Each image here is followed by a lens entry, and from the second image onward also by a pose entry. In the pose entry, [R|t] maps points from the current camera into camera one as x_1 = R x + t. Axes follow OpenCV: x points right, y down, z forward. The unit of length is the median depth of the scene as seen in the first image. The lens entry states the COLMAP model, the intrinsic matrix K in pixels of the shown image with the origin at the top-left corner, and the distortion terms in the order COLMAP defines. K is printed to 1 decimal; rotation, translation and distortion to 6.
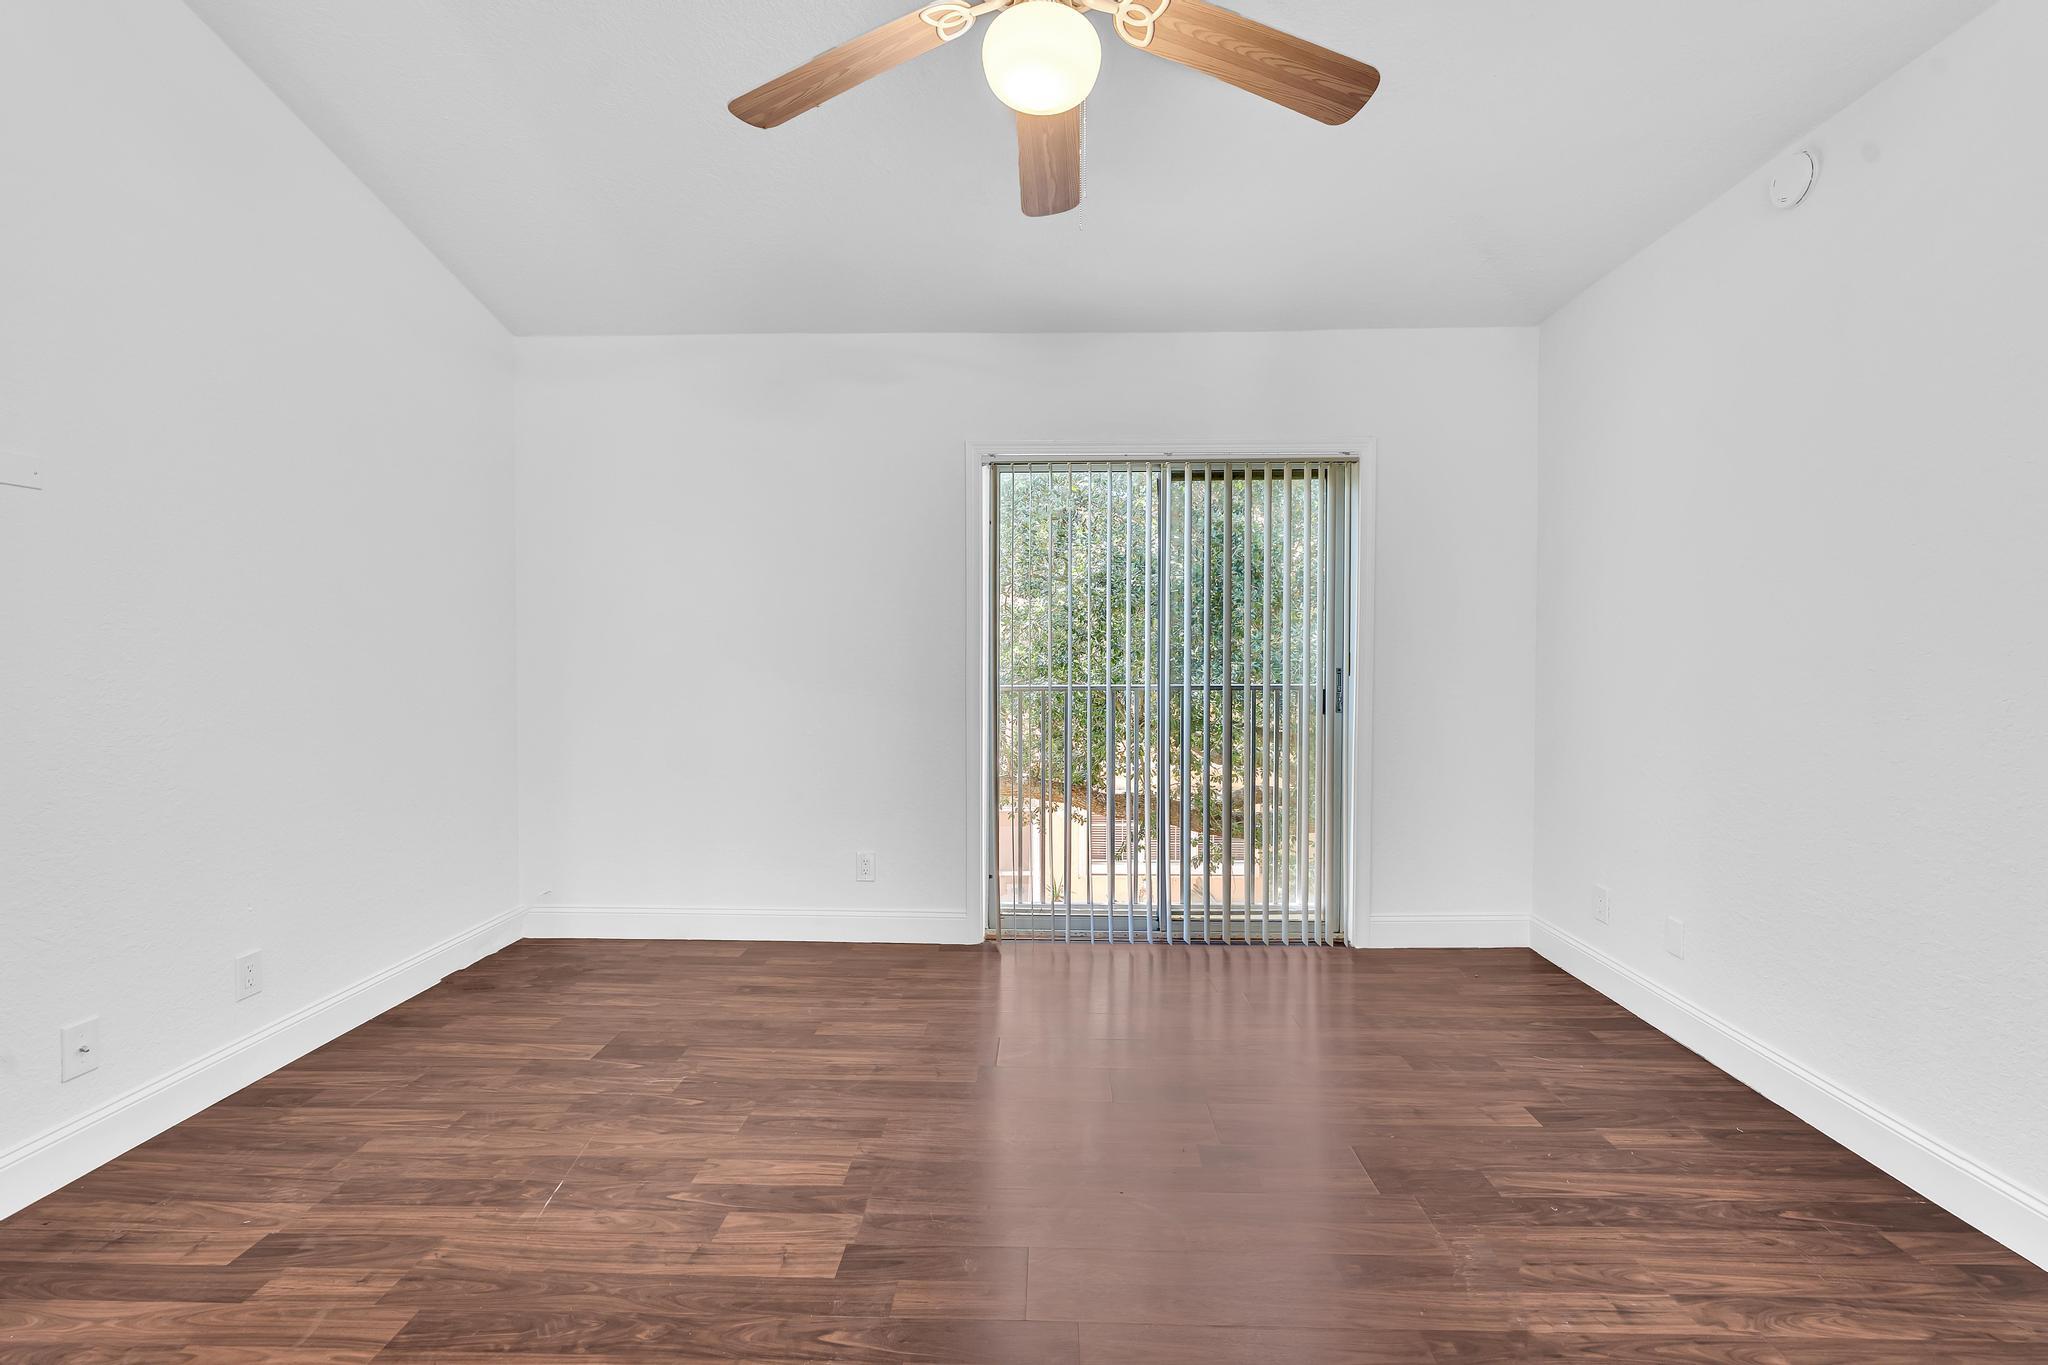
lens RADIAL K [[912.2, 0, 1024.0], [0, 912.2, 682.5], [0, 0, 1]] dist [-0.006332, 0.001750]
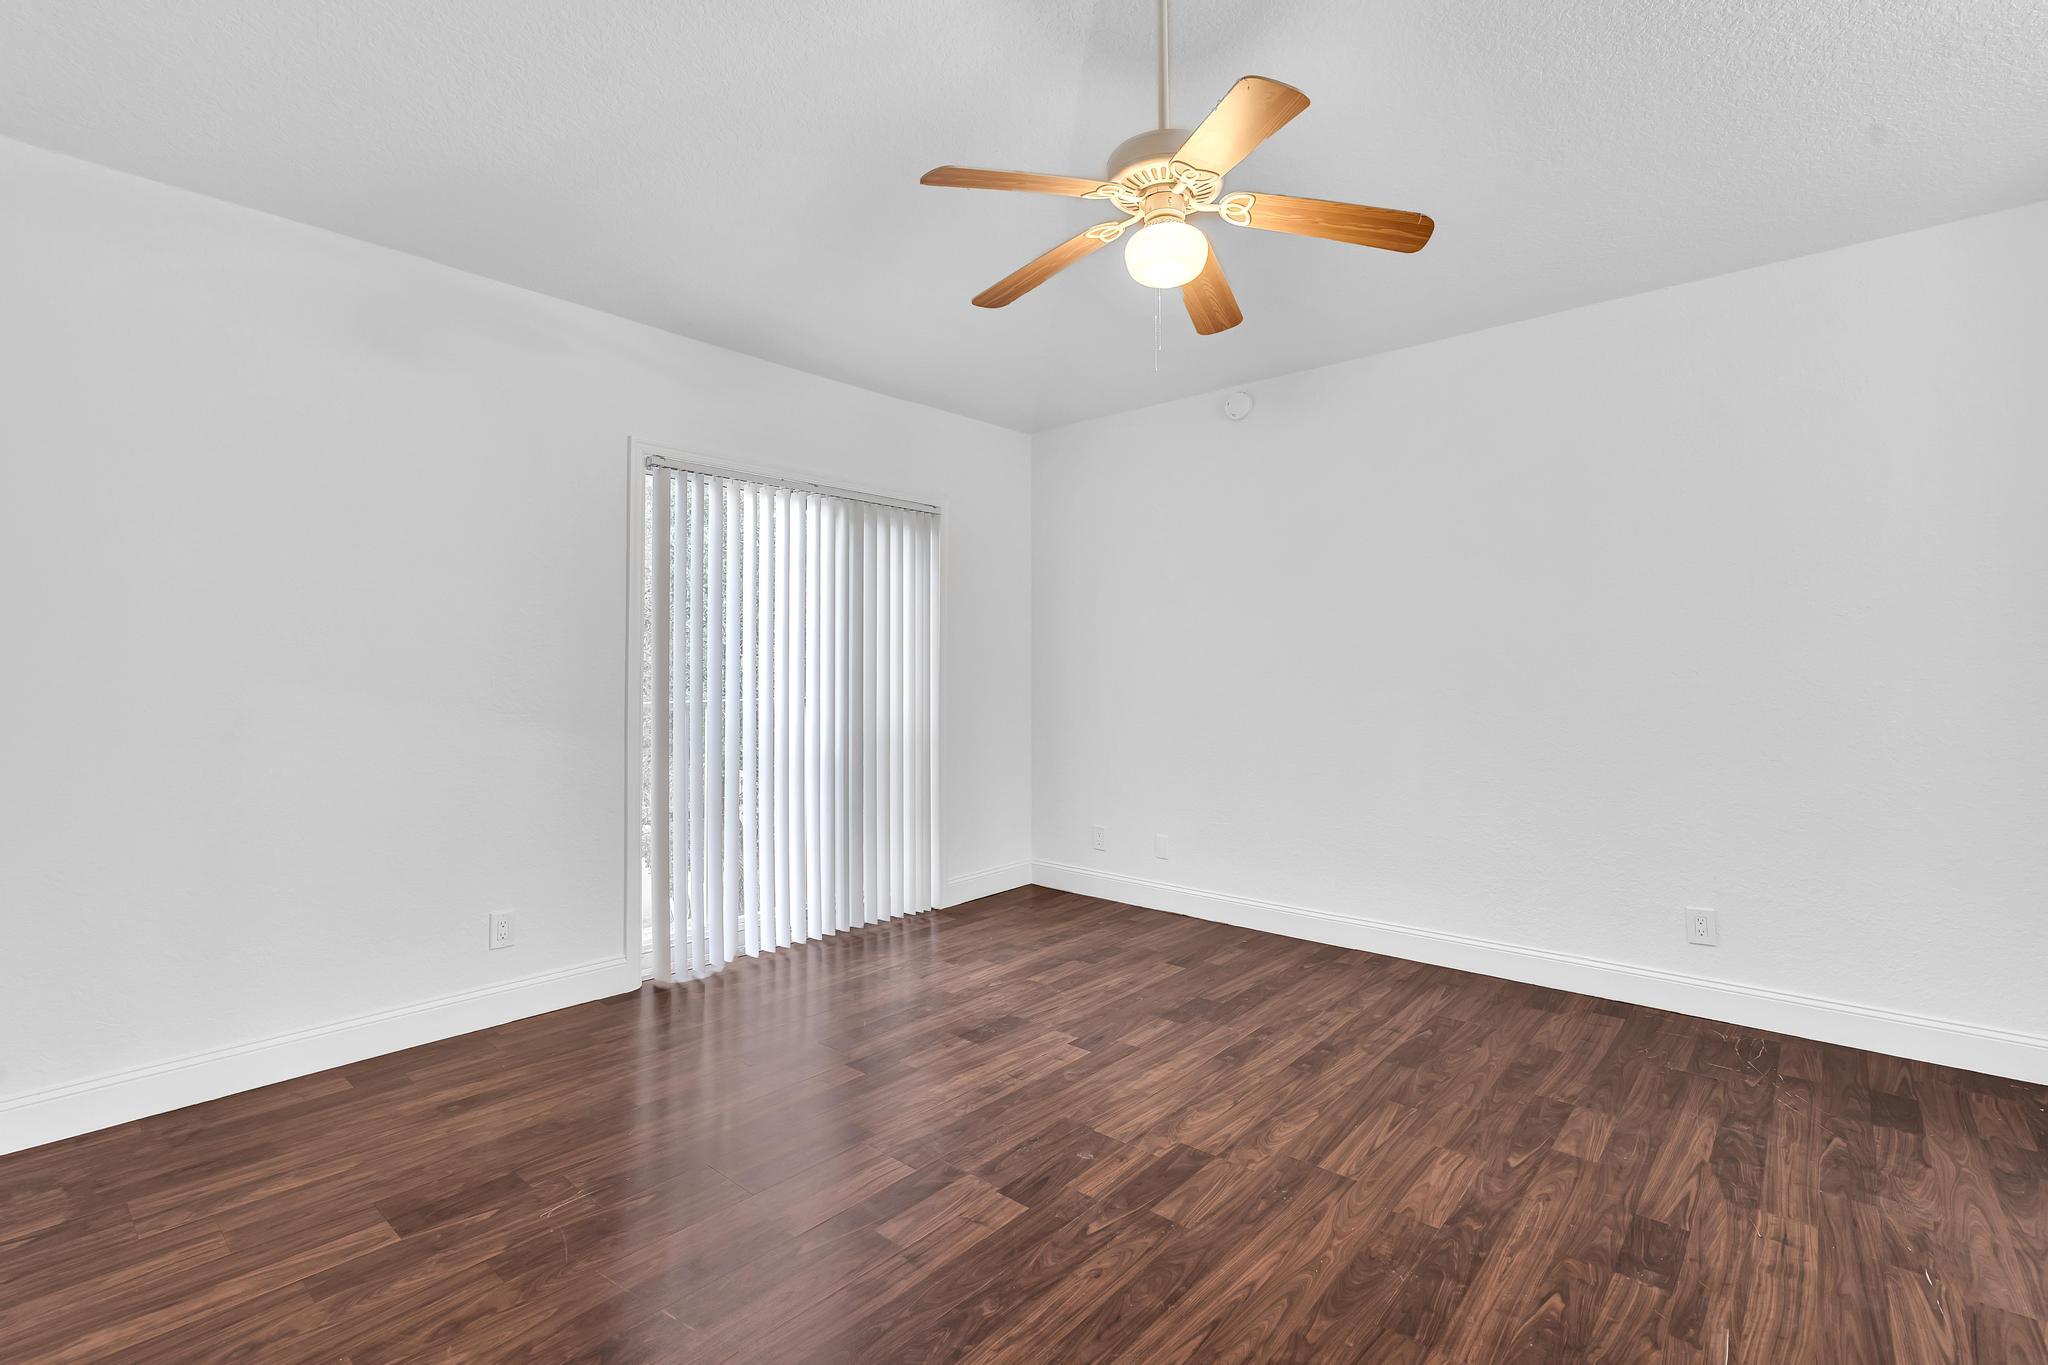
lens RADIAL K [[927.9, 0, 1020.7], [0, 927.9, 675.8], [0, 0, 1]] dist [-0.002038, 0.001306]
pose [[0.629469, -0.000305, 0.777026, -0.808332], [0.021716, 0.999616, -0.017200, 0.000224], [-0.776722, 0.027701, 0.629234, 0.179345]]
